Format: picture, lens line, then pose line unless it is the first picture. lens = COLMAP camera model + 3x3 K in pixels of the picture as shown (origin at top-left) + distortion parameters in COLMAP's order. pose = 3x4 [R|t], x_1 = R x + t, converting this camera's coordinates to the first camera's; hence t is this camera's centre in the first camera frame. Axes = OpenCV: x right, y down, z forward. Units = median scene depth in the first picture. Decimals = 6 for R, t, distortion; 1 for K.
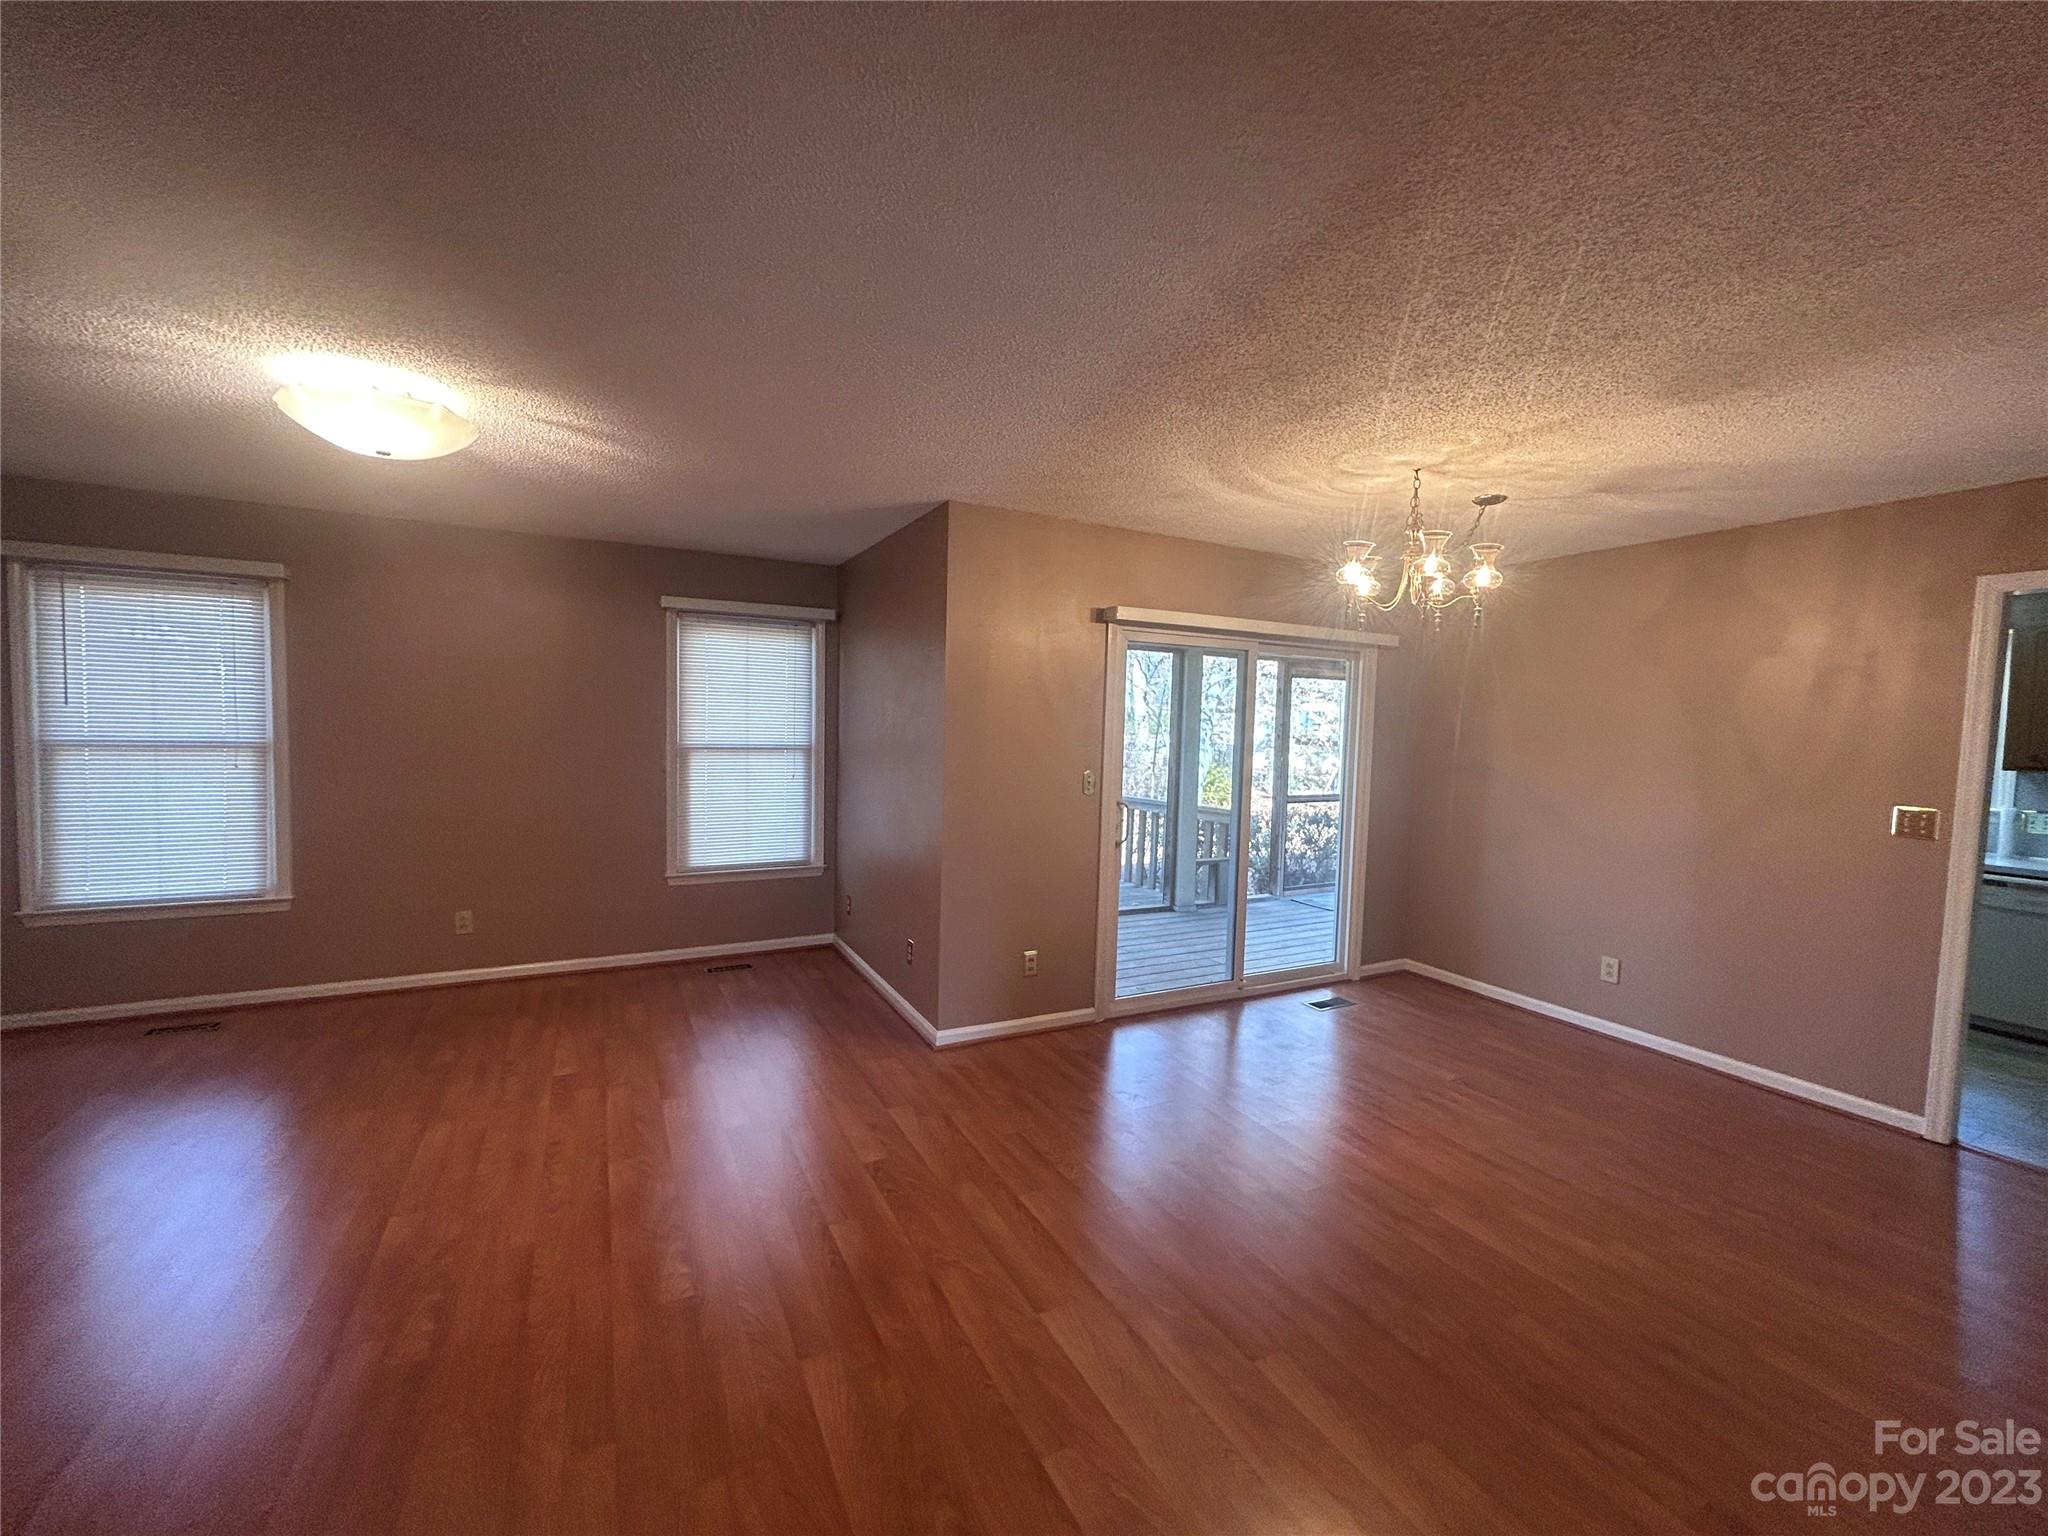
lens RADIAL K [[824.1, 0, 1024.9], [0, 824.1, 765.7], [0, 0, 1]] dist [0.000085, 0.000863]
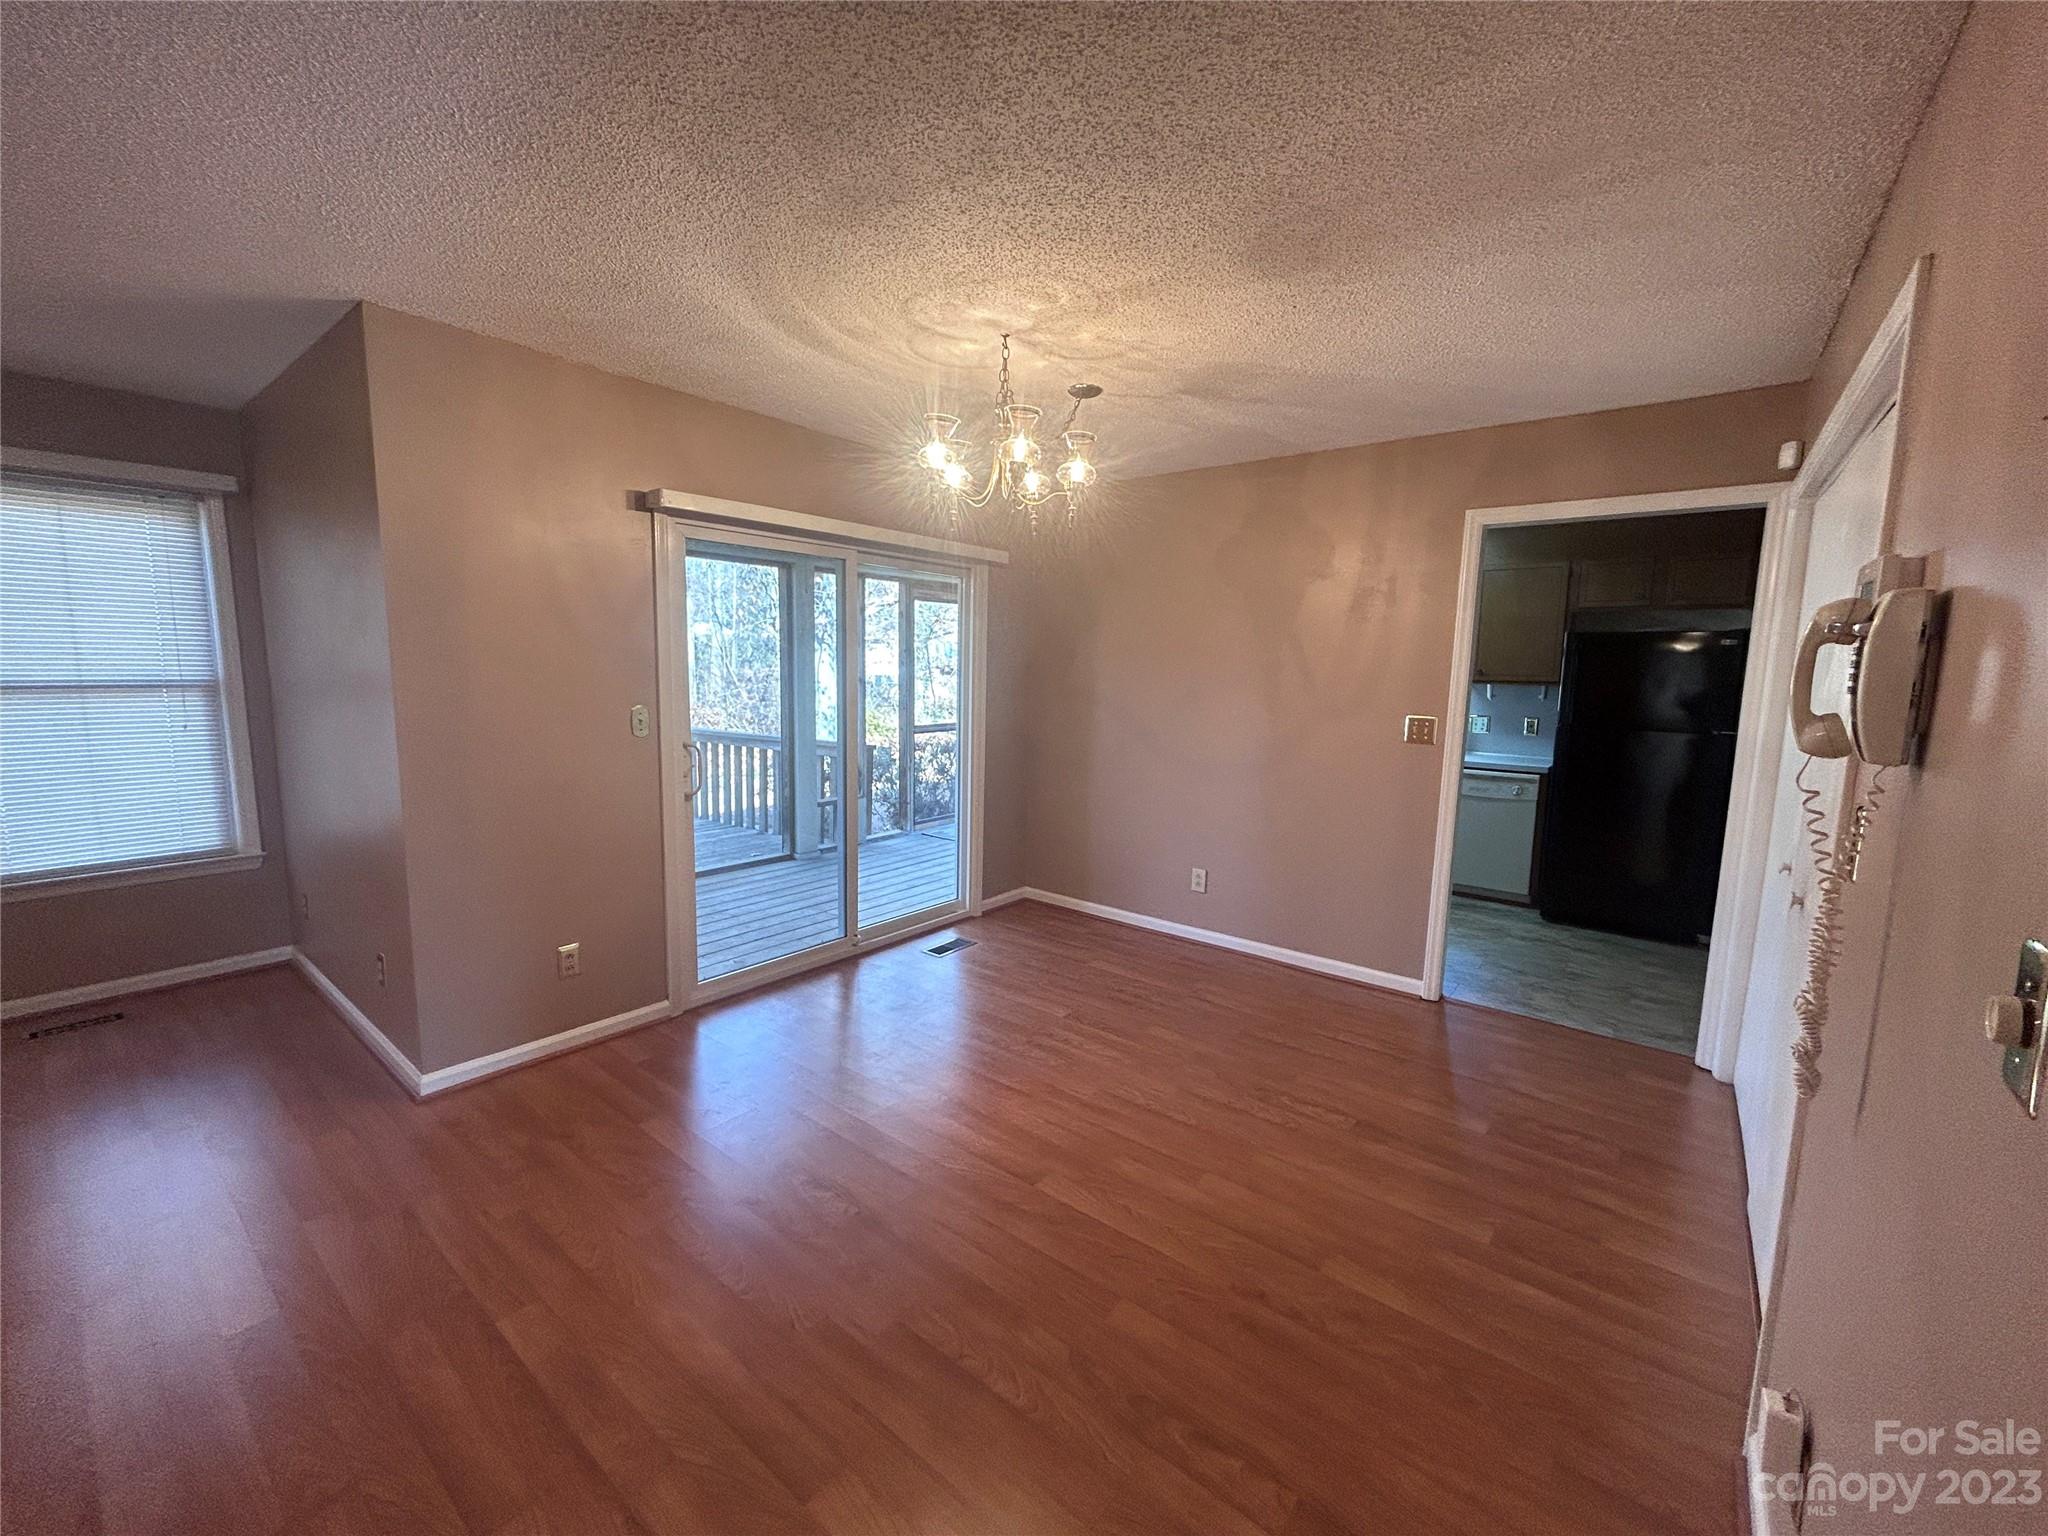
lens RADIAL K [[824.1, 0, 1024.9], [0, 824.1, 765.7], [0, 0, 1]] dist [0.000085, 0.000863]
pose [[0.914772, -0.059548, 0.399559, 0.095066], [0.026222, 0.995743, 0.088365, 0.003186], [-0.403120, -0.070357, 0.912439, 0.139564]]
